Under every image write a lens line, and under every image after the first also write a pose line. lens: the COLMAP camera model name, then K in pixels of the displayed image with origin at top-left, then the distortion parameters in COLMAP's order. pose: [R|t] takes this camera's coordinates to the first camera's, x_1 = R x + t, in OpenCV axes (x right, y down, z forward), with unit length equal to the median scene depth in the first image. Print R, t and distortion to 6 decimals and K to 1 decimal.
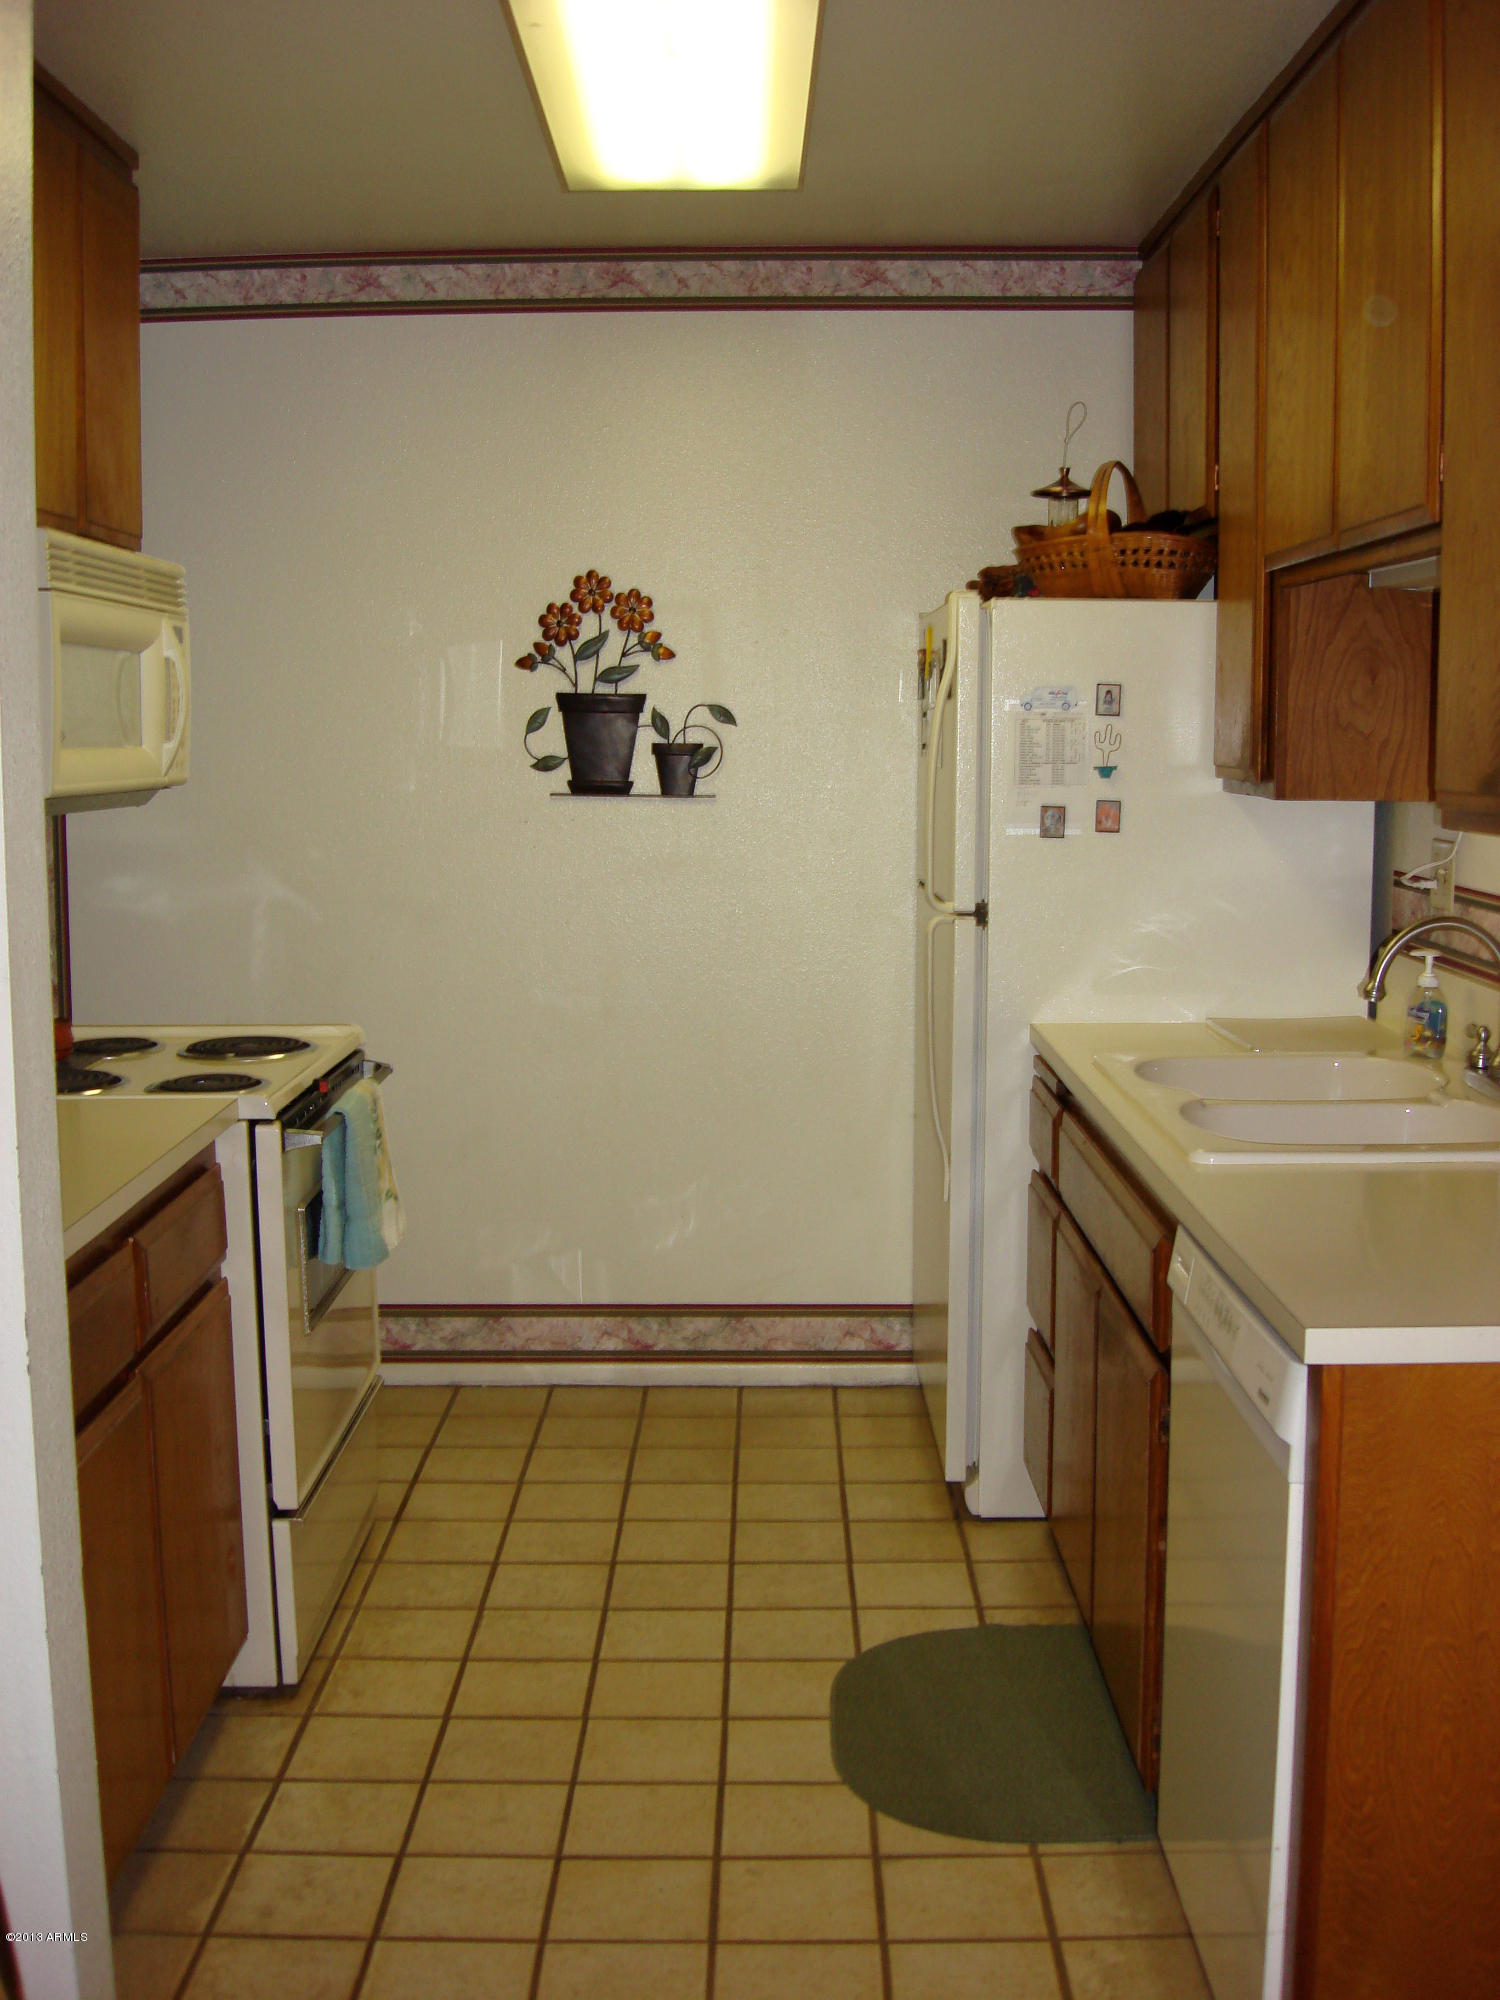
lens RADIAL K [[2213.9, 0, 750.0], [0, 2213.9, 1000.0], [0, 0, 1]] dist [-0.087689, -0.126026]
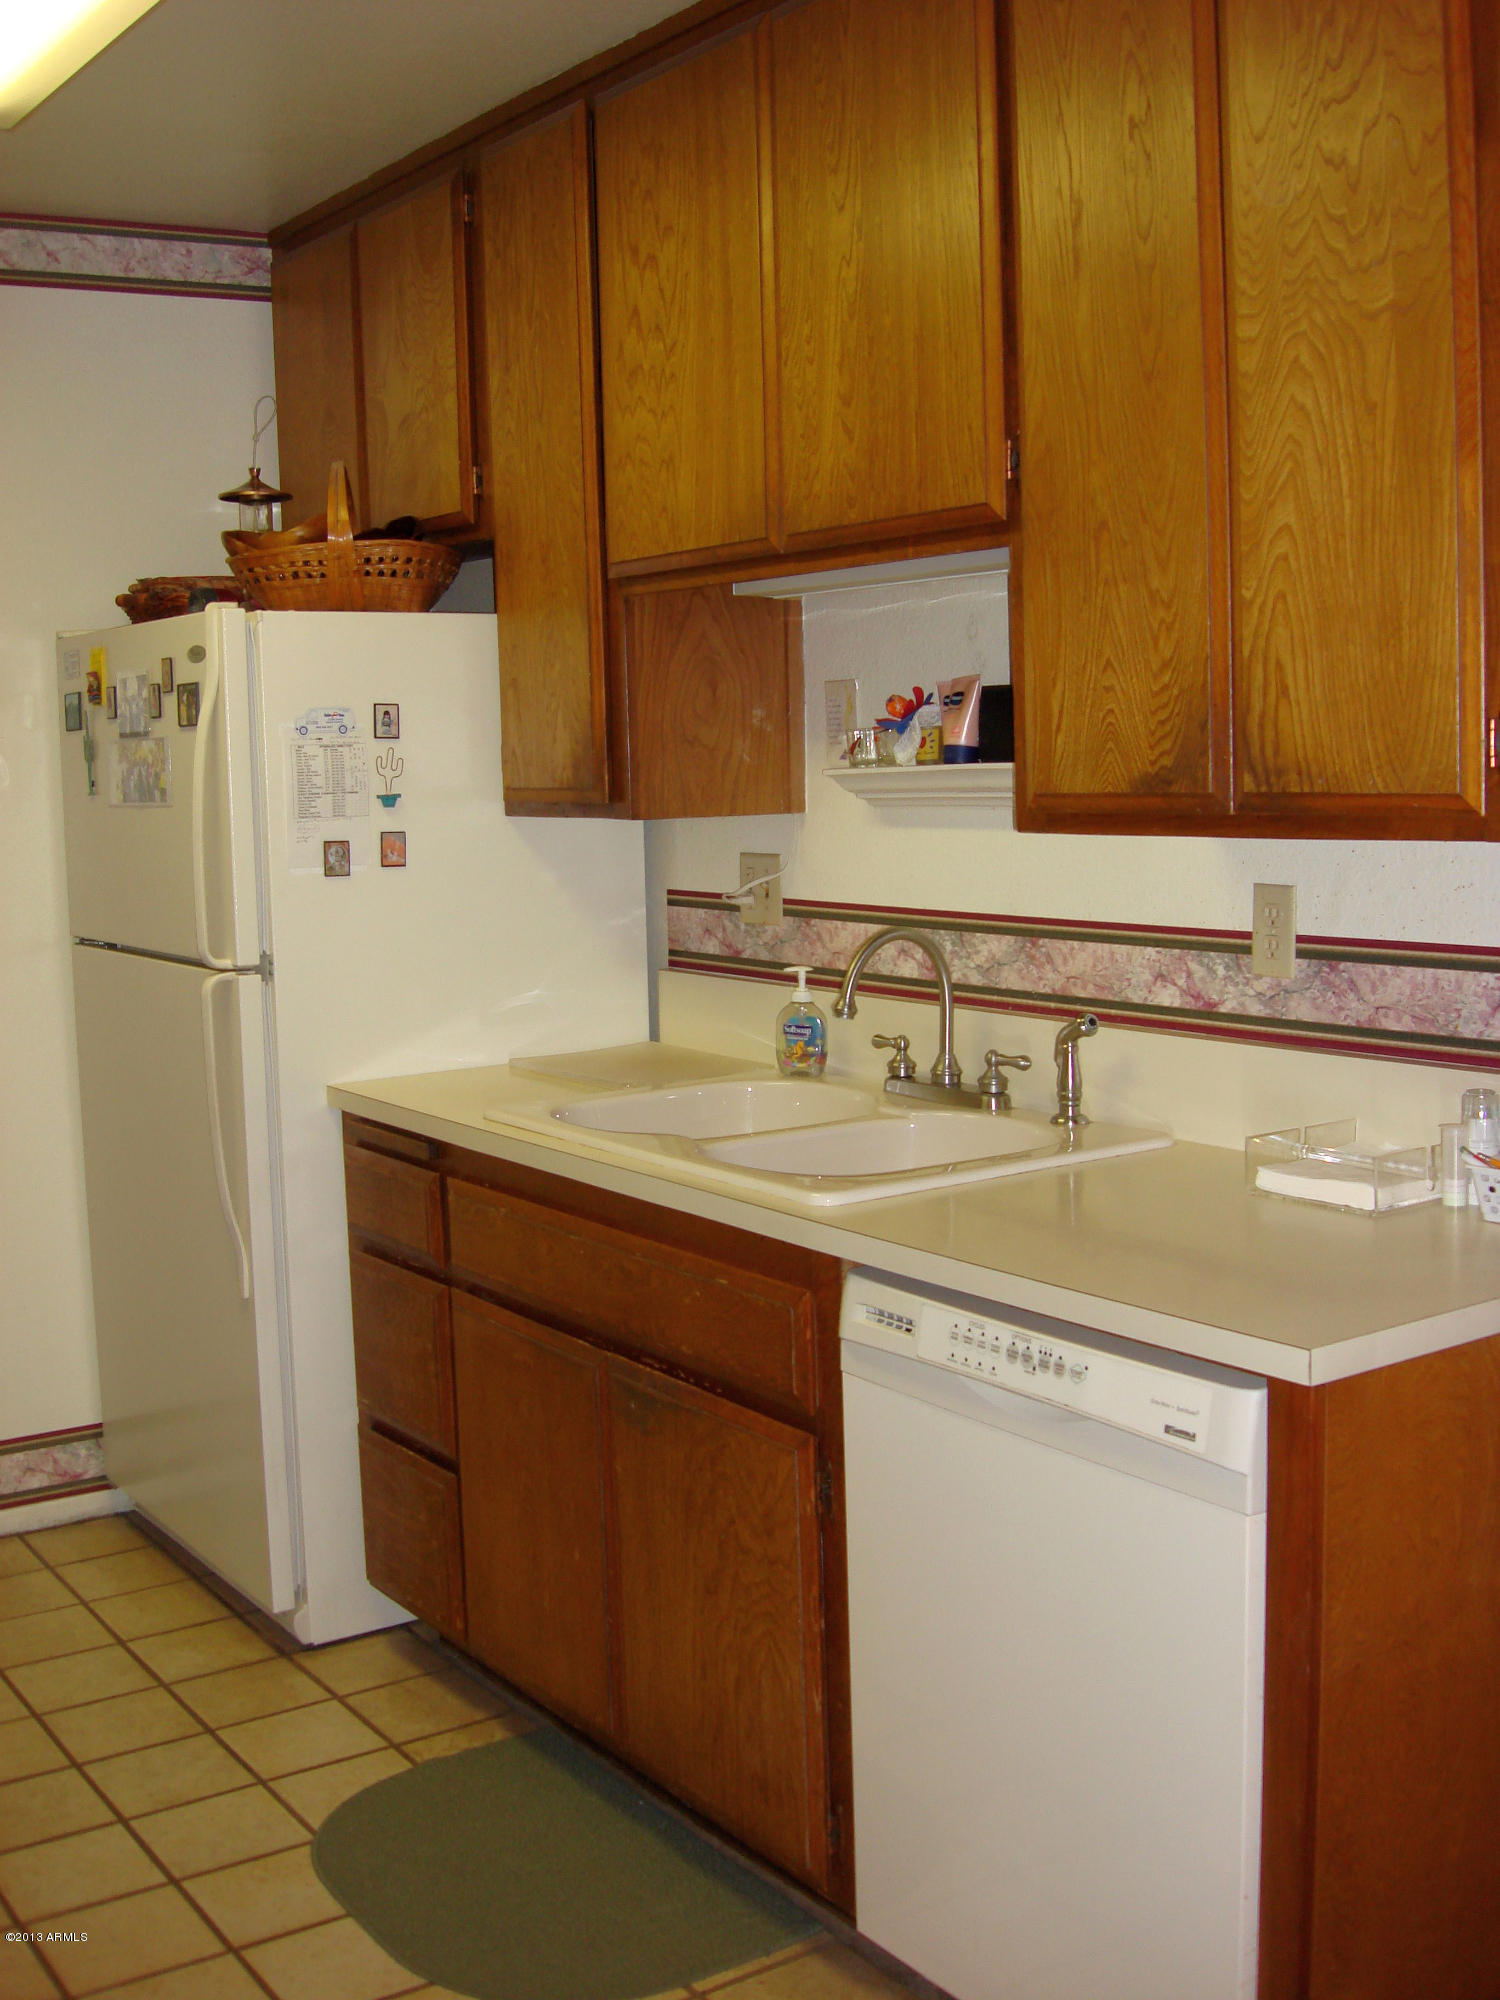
lens RADIAL K [[2213.9, 0, 750.0], [0, 2213.9, 1000.0], [0, 0, 1]] dist [-0.087689, -0.126026]
pose [[0.821421, -0.084749, 0.563990, -0.234557], [0.094417, 0.995460, 0.012071, -0.018652], [-0.562452, 0.043335, 0.825694, 0.169257]]
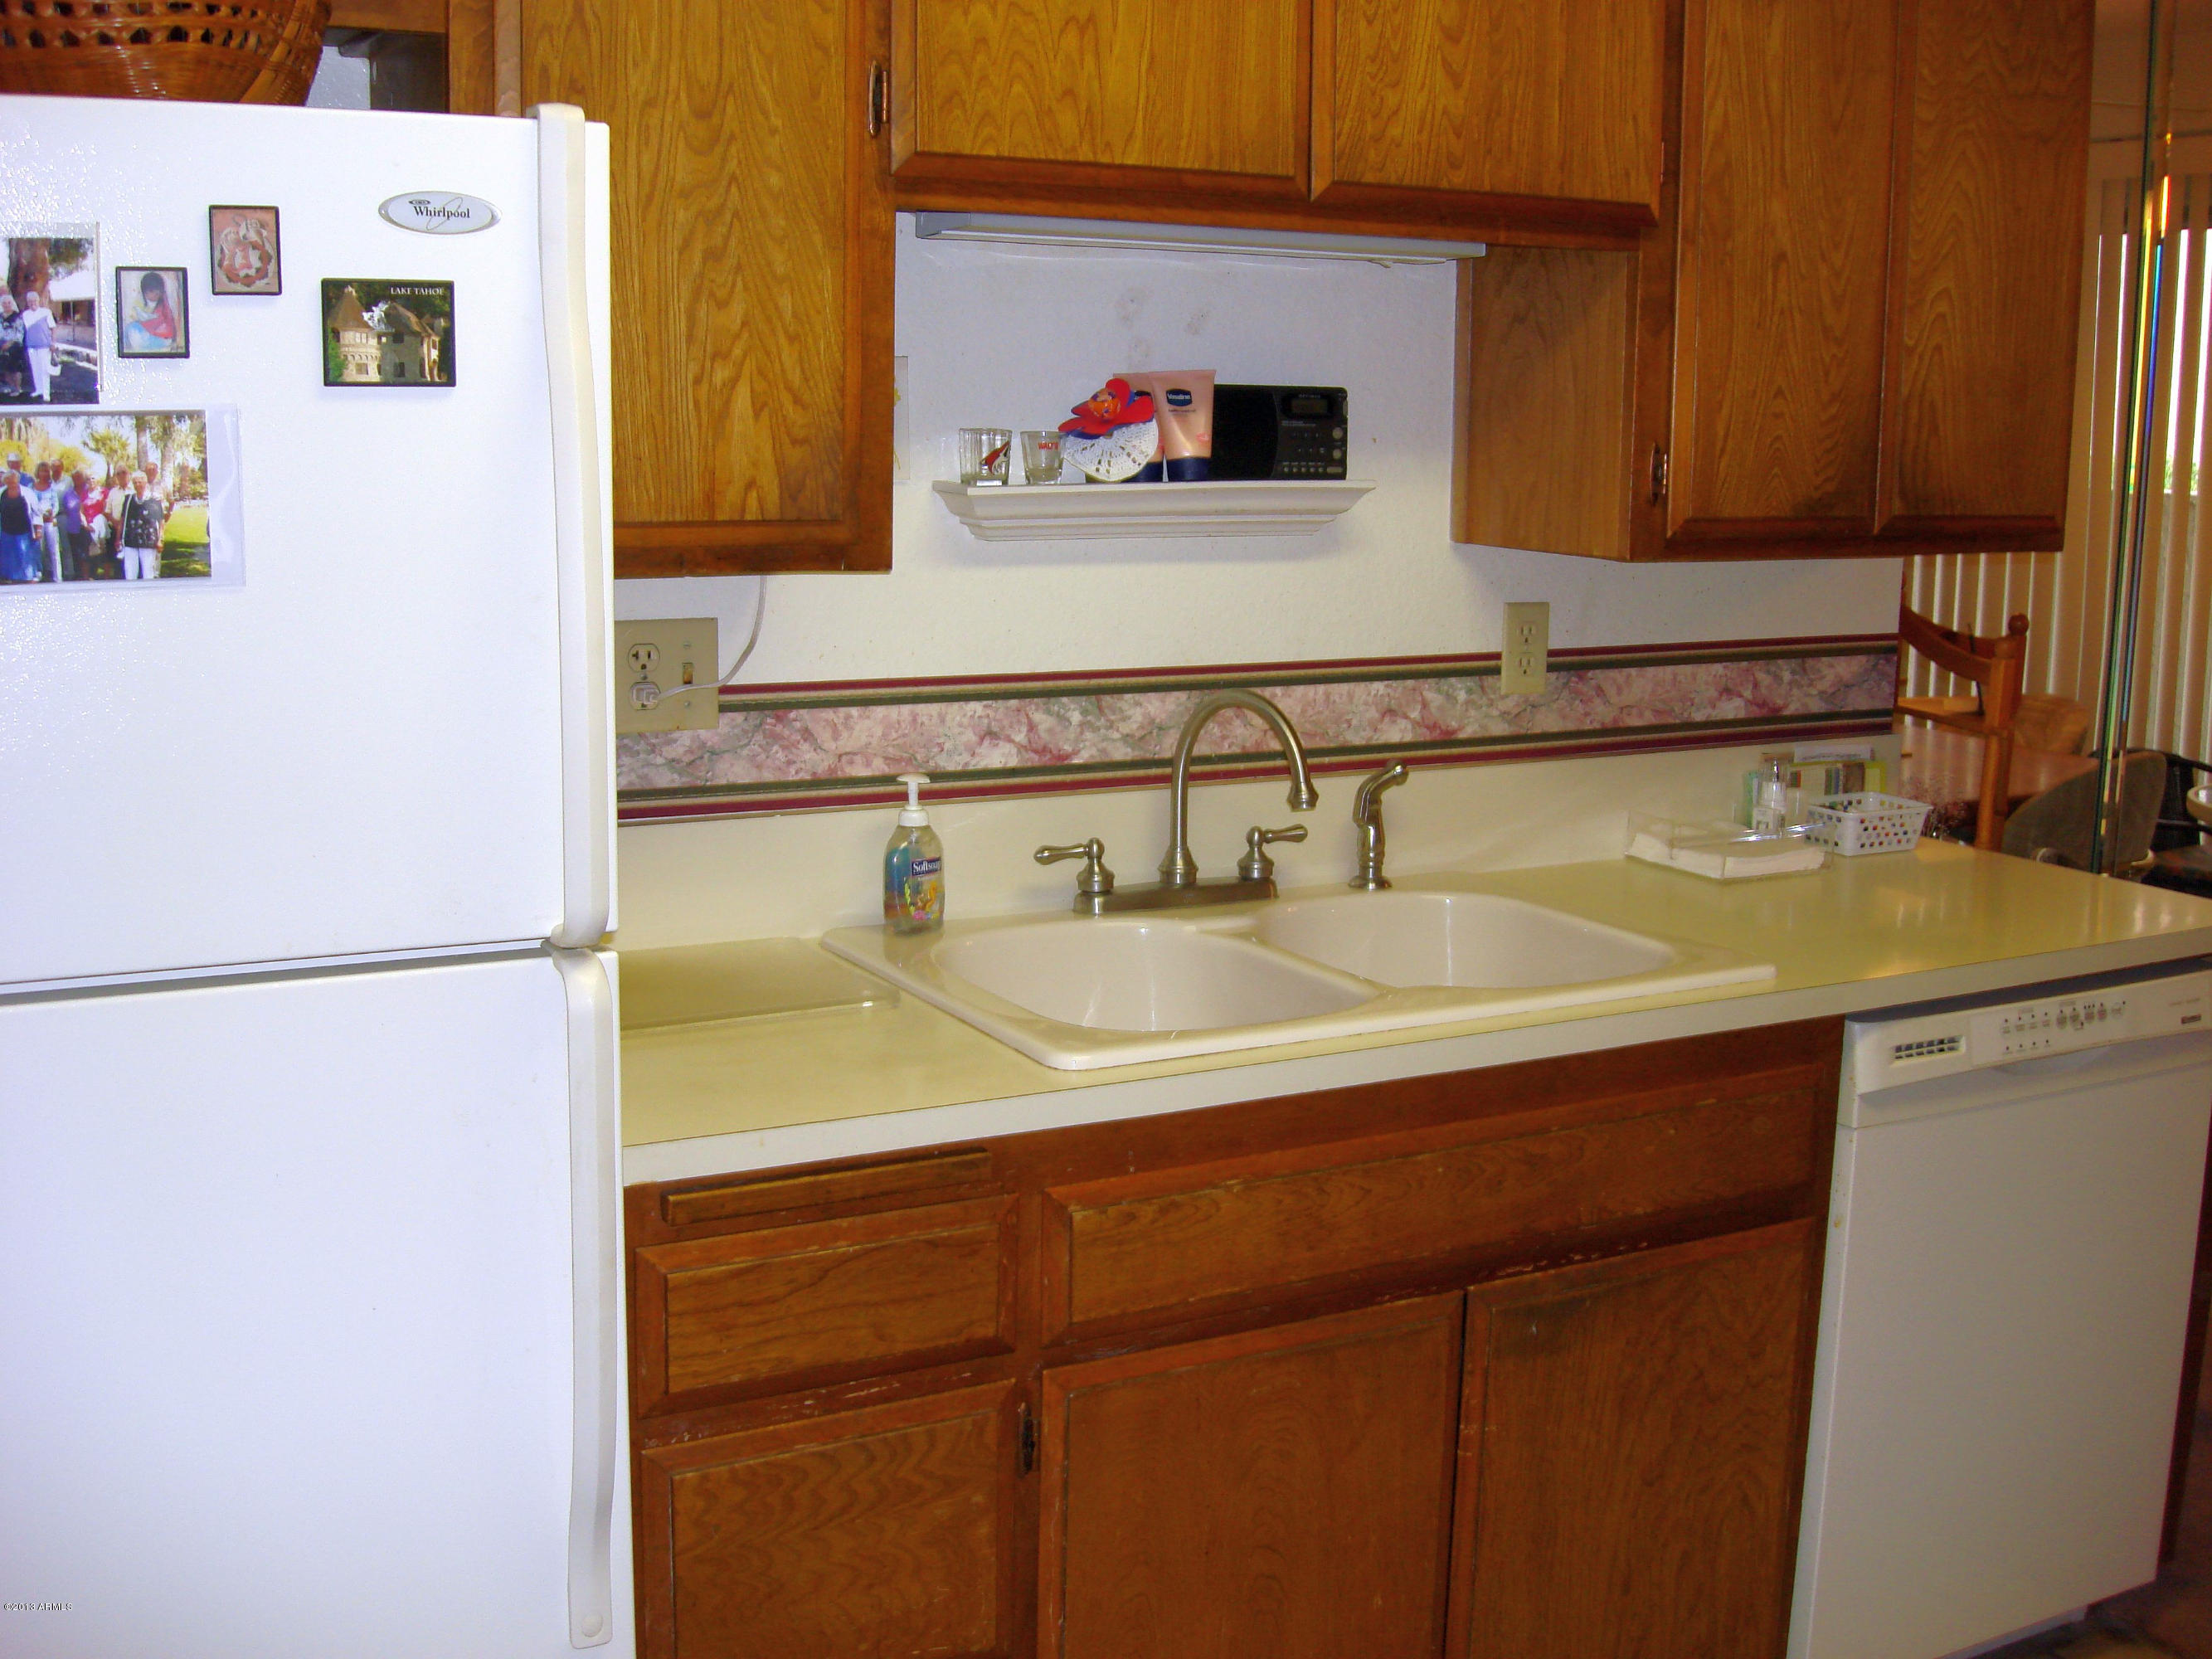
lens RADIAL K [[2448.7, 0, 1106.0], [0, 2448.7, 829.5], [0, 0, 1]] dist [-0.087689, -0.126026]
pose [[-0.482268, -0.154230, 0.862340, -0.323429], [0.093870, 0.969614, 0.225914, -0.148411], [-0.870980, 0.189899, -0.453136, 1.123389]]
